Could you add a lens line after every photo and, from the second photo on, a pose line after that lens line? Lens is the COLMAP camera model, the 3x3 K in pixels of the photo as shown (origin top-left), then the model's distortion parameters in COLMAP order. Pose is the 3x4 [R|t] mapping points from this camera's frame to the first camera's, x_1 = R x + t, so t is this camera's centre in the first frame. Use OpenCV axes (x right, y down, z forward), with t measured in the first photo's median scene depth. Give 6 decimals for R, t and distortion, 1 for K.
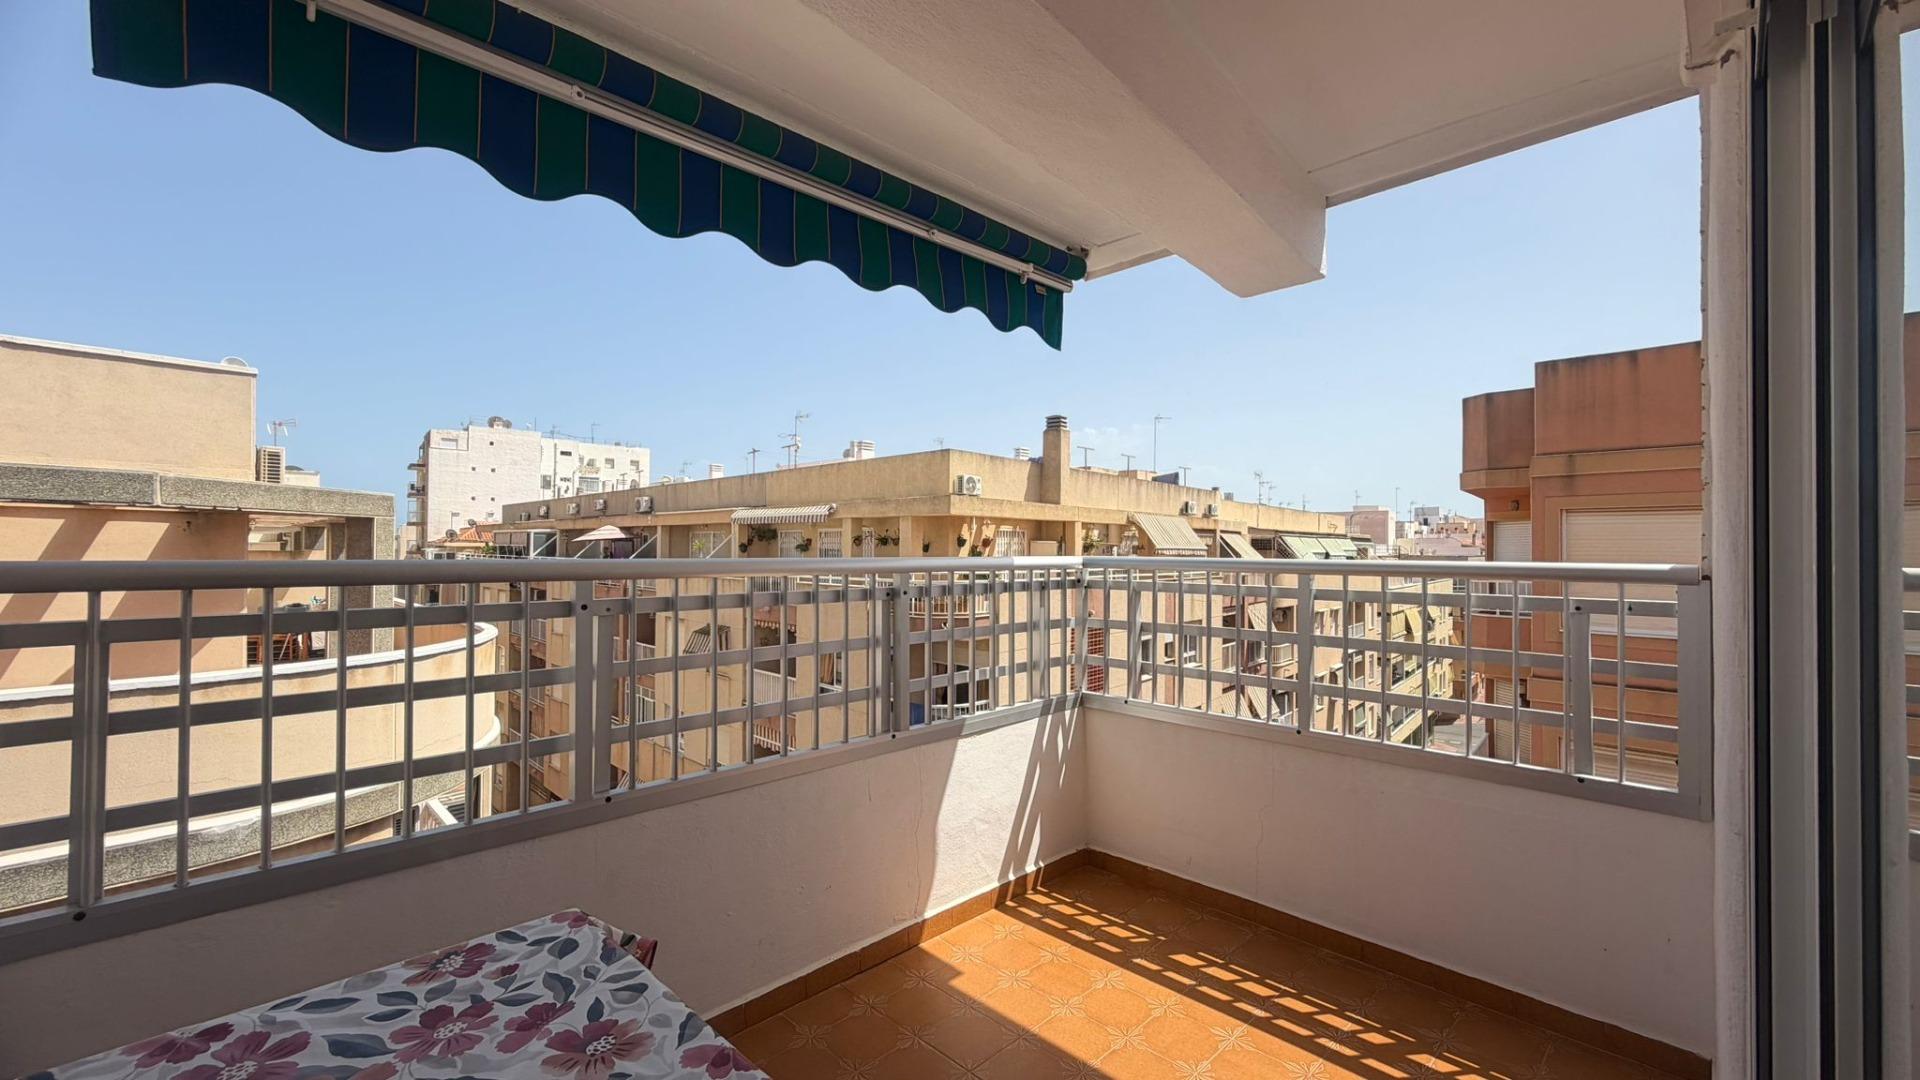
lens RADIAL K [[765.8, 0, 955.5], [0, 765.8, 539.1], [0, 0, 1]] dist [0.000160, -0.000265]
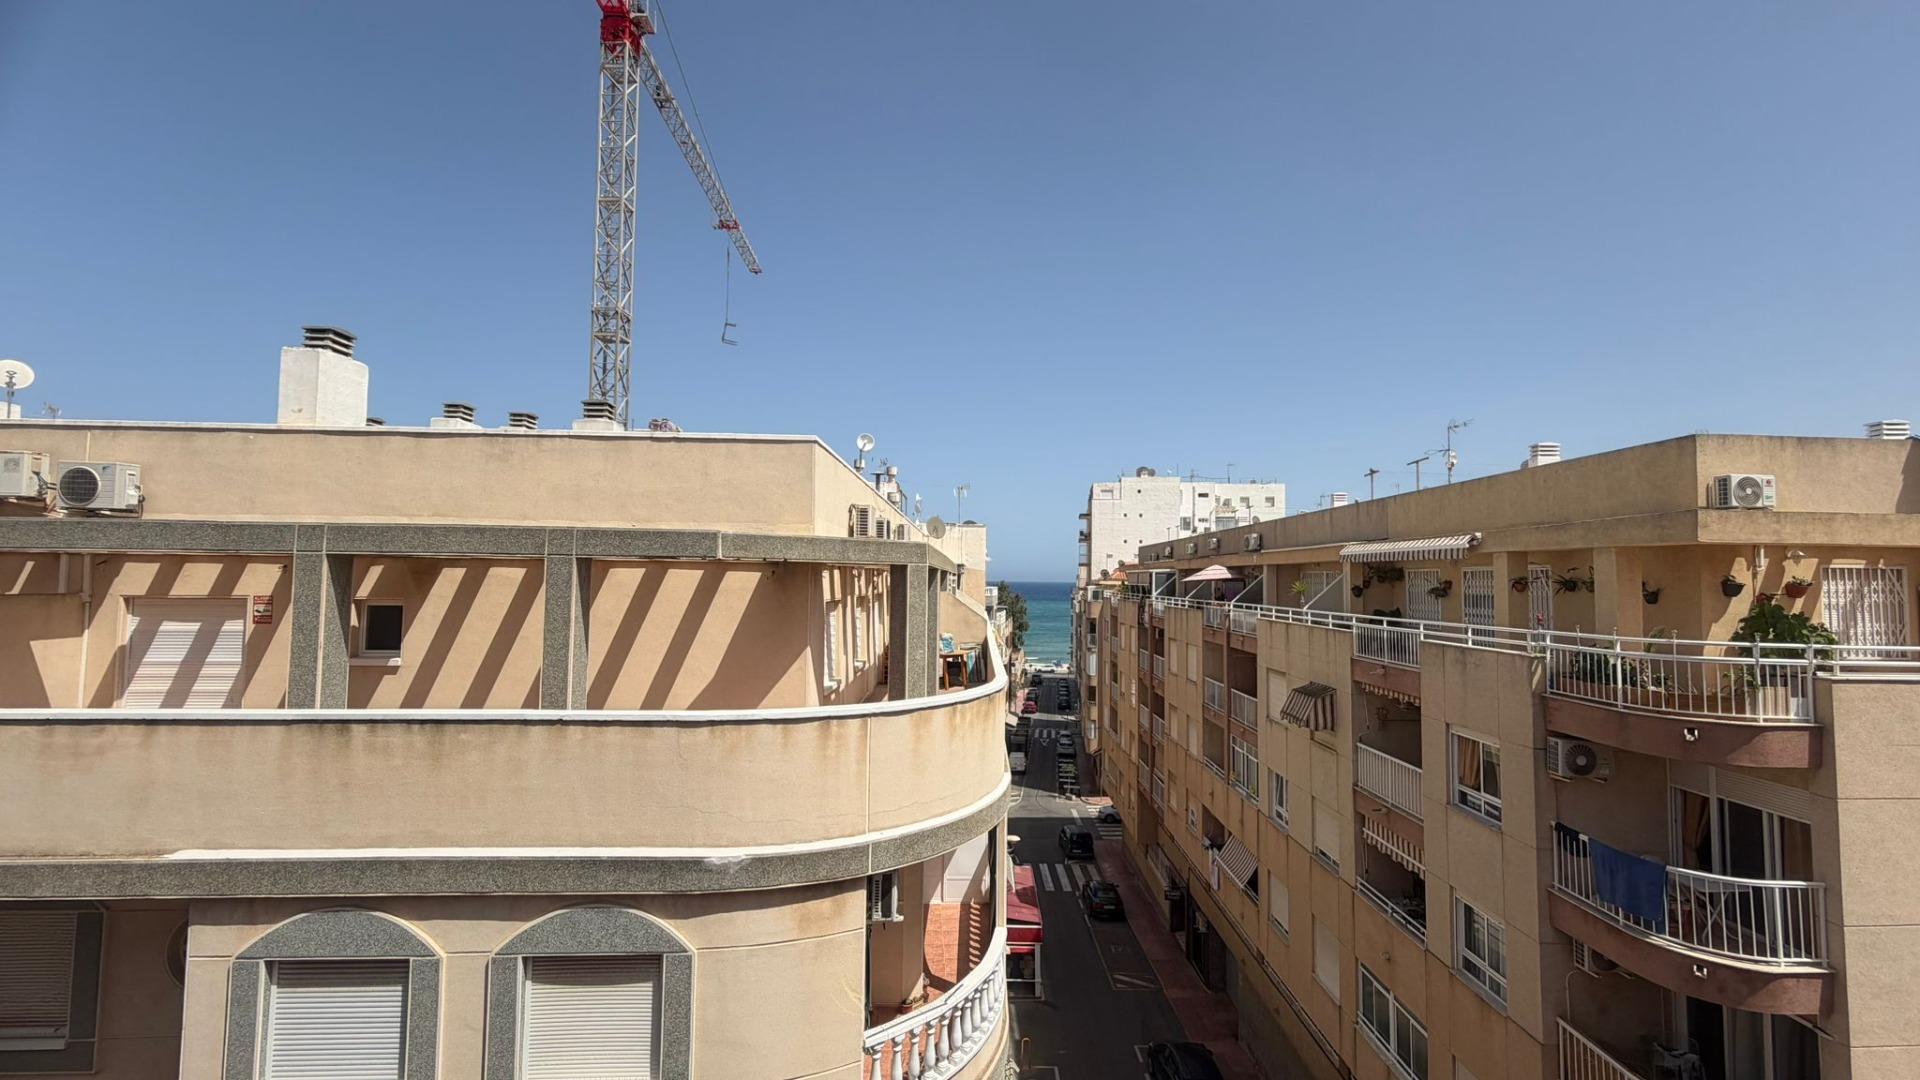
lens RADIAL K [[765.8, 0, 955.5], [0, 765.8, 539.1], [0, 0, 1]] dist [0.000160, -0.000265]
pose [[0.693354, -0.036115, -0.719692, 0.014783], [0.000844, 0.998783, -0.049307, -0.004379], [0.720597, 0.033580, 0.692541, 0.124779]]
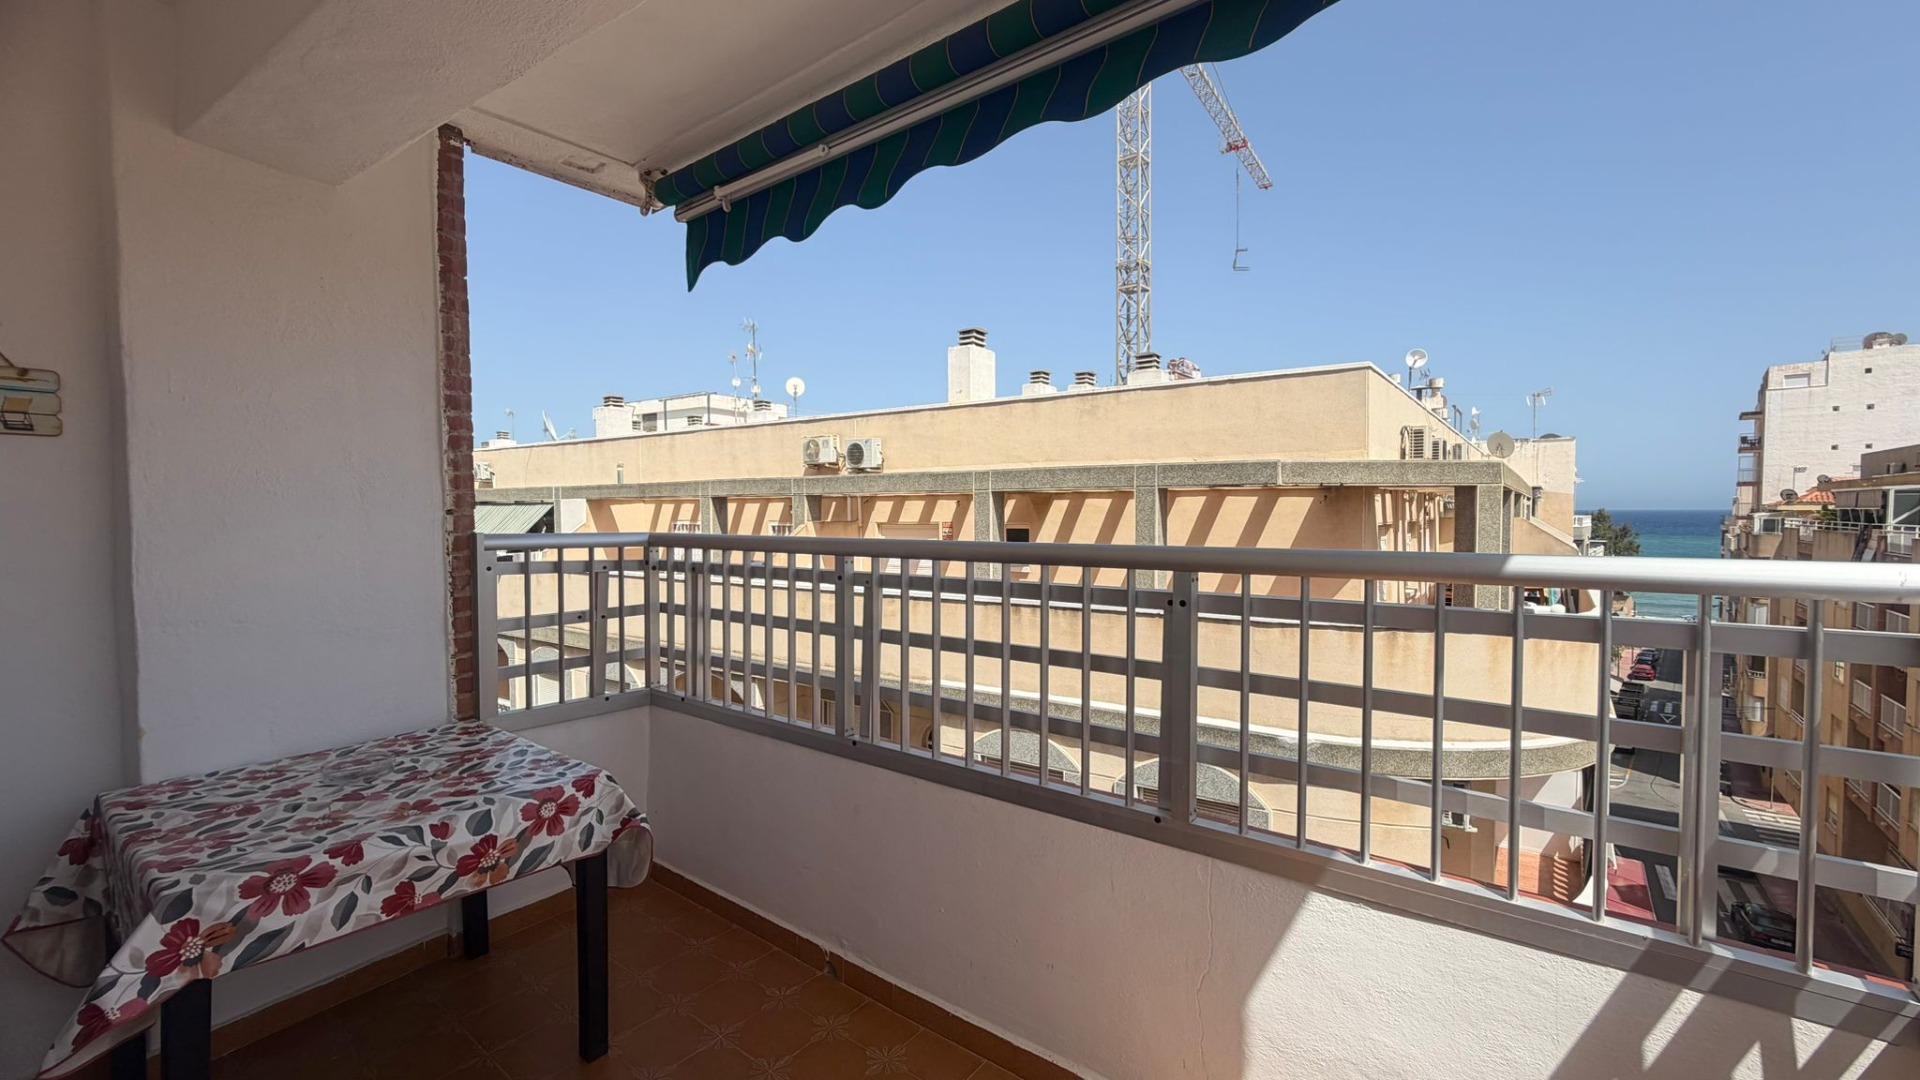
lens RADIAL K [[765.8, 0, 955.5], [0, 765.8, 539.1], [0, 0, 1]] dist [0.000160, -0.000265]
pose [[0.128991, 0.029398, -0.991210, 0.054683], [0.016469, 0.999359, 0.031783, -0.000495], [0.991509, -0.020424, 0.128424, 0.076766]]
